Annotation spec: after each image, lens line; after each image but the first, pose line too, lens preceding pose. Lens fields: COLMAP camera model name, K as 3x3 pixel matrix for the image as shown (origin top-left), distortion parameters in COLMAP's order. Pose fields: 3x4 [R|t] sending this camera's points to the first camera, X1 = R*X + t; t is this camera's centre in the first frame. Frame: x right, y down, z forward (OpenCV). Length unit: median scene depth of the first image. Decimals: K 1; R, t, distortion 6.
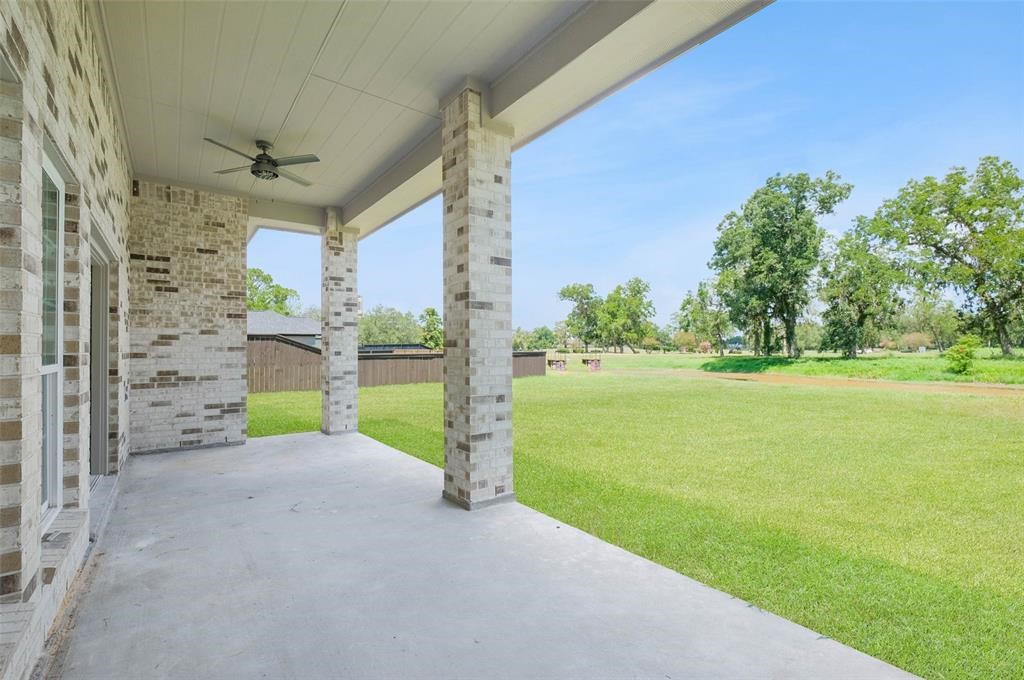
lens RADIAL K [[451.9, 0, 503.6], [0, 451.9, 345.4], [0, 0, 1]] dist [-0.007606, 0.000842]
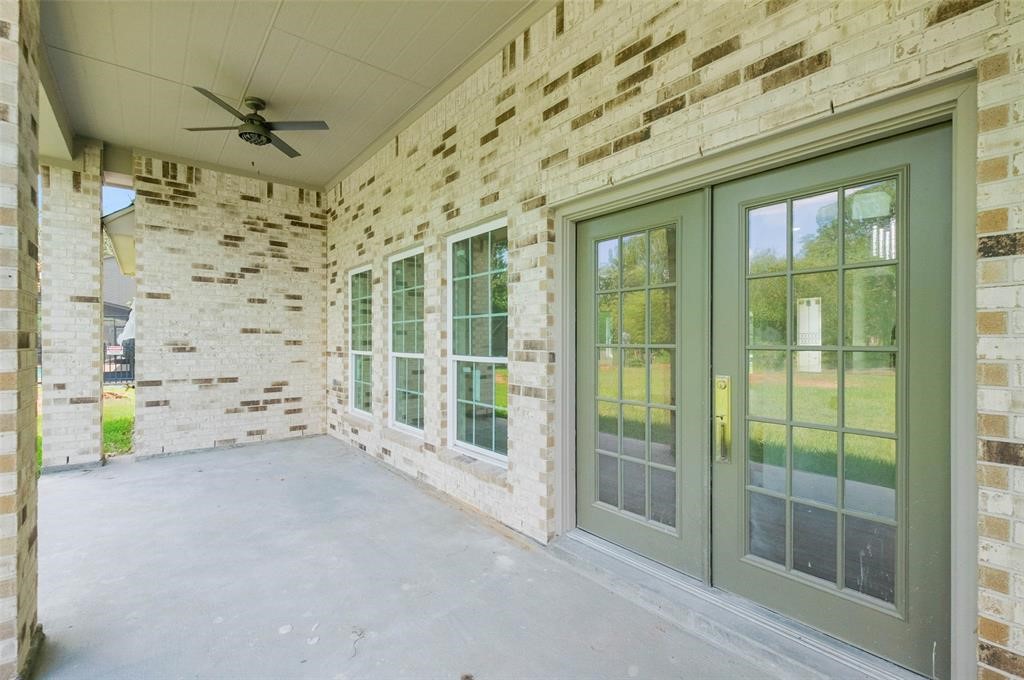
lens RADIAL K [[451.9, 0, 518.5], [0, 451.9, 342.3], [0, 0, 1]] dist [-0.007606, 0.000842]
pose [[-0.998079, 0.003189, -0.061878, -0.386338], [0.003776, 0.999949, -0.009373, 0.003750], [0.061845, -0.009589, -0.998040, 0.957022]]
